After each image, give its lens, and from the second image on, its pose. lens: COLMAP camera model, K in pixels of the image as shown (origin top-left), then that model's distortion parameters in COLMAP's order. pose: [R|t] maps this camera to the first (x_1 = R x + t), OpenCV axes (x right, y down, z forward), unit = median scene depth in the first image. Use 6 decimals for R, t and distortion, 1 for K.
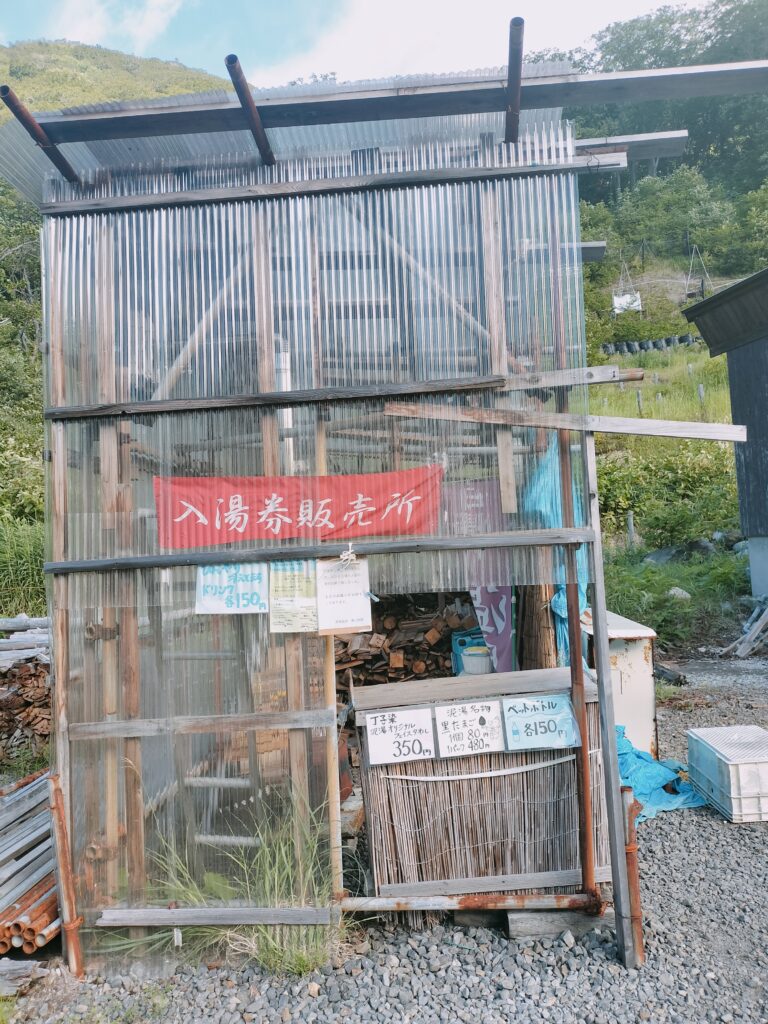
lens RADIAL K [[794.3, 0, 382.7], [0, 794.3, 516.3], [0, 0, 1]] dist [0.020788, -0.022337]
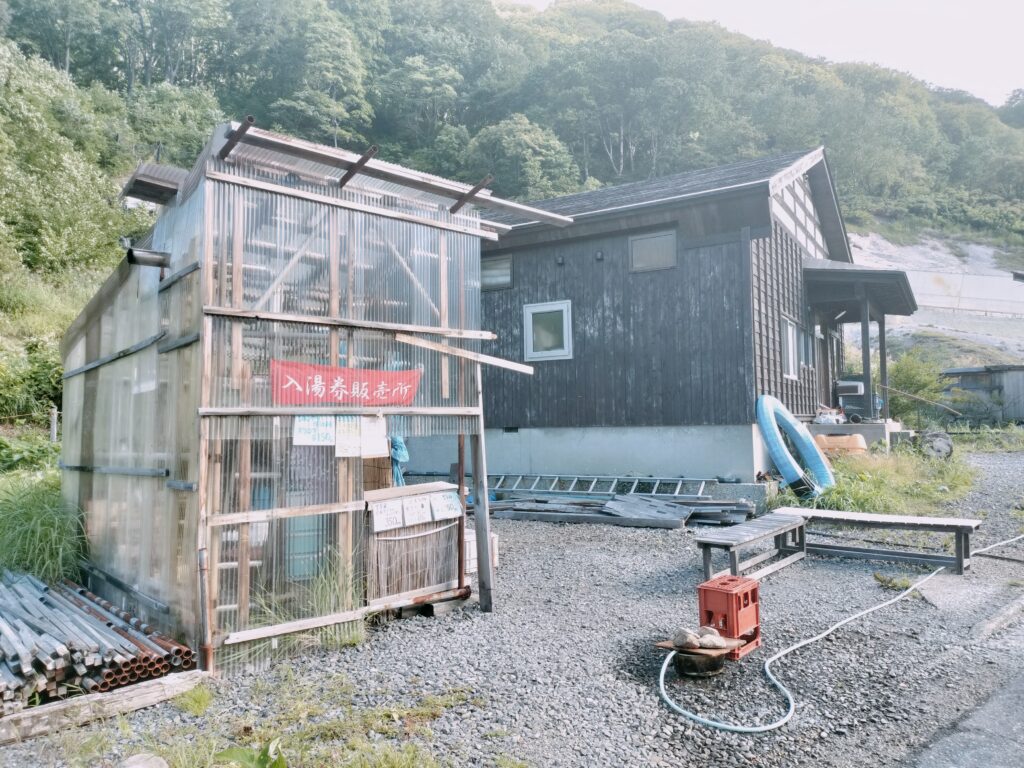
lens RADIAL K [[794.3, 0, 511.7], [0, 794.3, 381.4], [0, 0, 1]] dist [0.020788, -0.022337]
pose [[0.685595, 0.088438, 0.722591, -1.128862], [-0.054940, 0.996048, -0.069780, 0.081980], [-0.725907, 0.008142, 0.687744, -0.464040]]
